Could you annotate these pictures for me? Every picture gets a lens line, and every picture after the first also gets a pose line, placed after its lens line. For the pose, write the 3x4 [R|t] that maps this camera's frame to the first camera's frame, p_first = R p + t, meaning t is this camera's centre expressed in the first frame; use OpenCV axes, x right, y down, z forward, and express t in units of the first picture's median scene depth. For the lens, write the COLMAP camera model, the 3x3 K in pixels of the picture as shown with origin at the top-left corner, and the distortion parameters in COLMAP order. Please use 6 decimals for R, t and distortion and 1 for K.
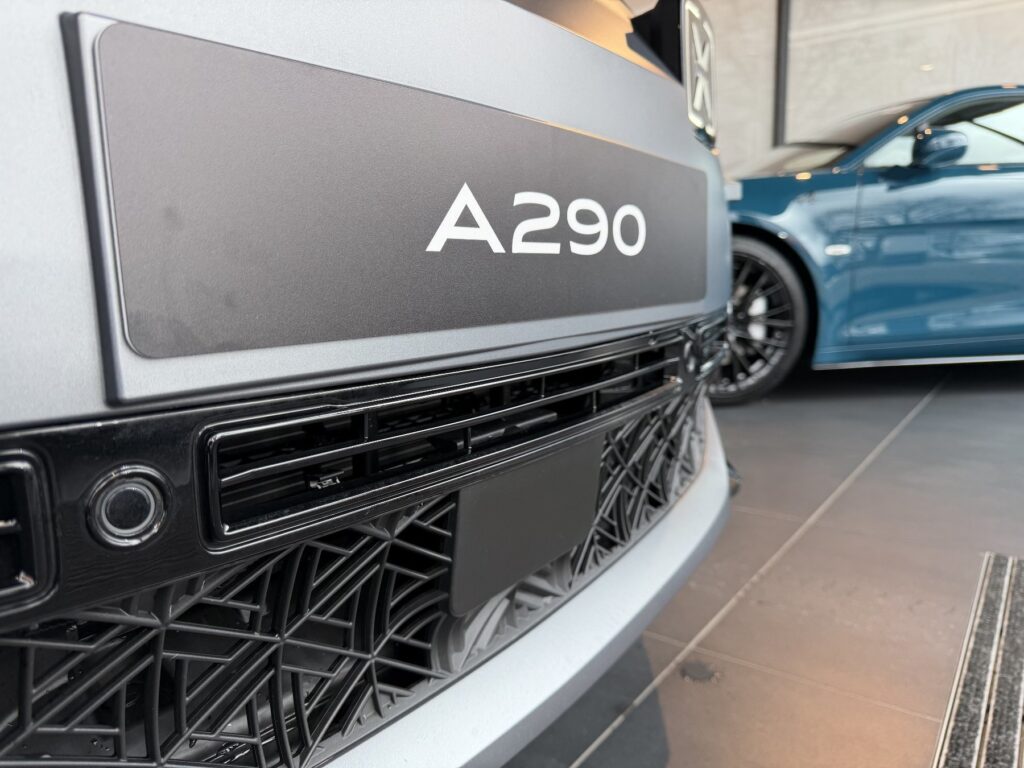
lens RADIAL K [[709.5, 0, 512.0], [0, 709.5, 384.0], [0, 0, 1]] dist [0.005952, 0.001563]
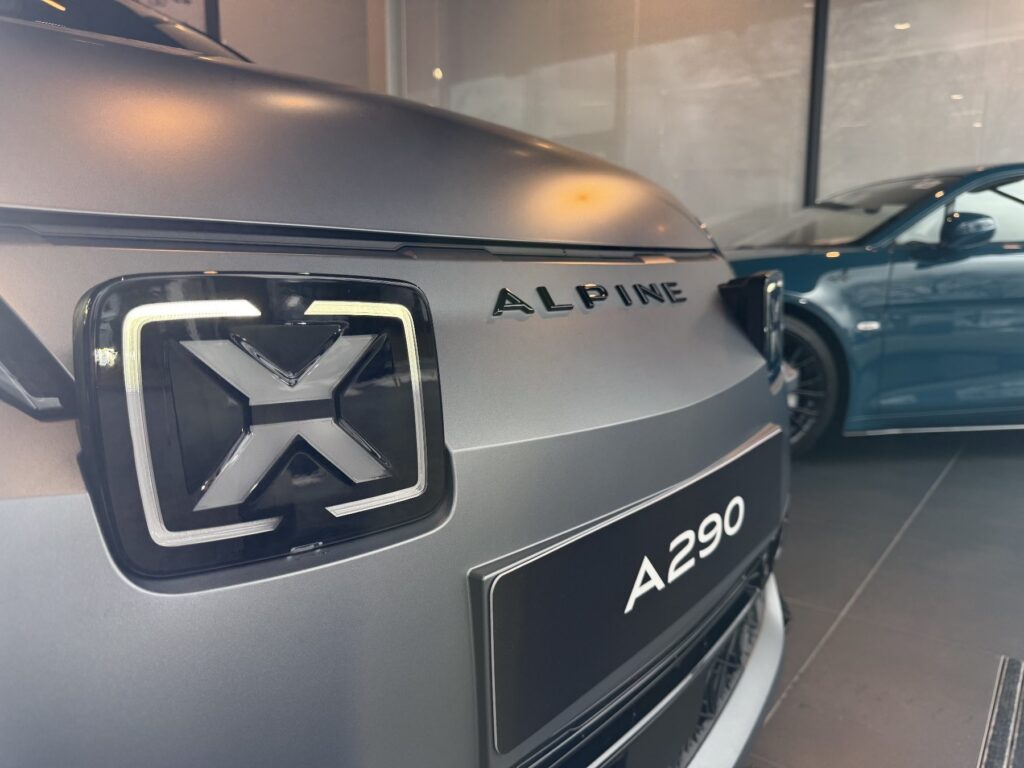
lens RADIAL K [[709.5, 0, 512.0], [0, 709.5, 384.0], [0, 0, 1]] dist [0.005952, 0.001563]
pose [[0.999519, 0.020186, -0.023557, -0.064692], [-0.020038, 0.999778, 0.006525, -0.130825], [0.023683, -0.006050, 0.999701, -0.102512]]
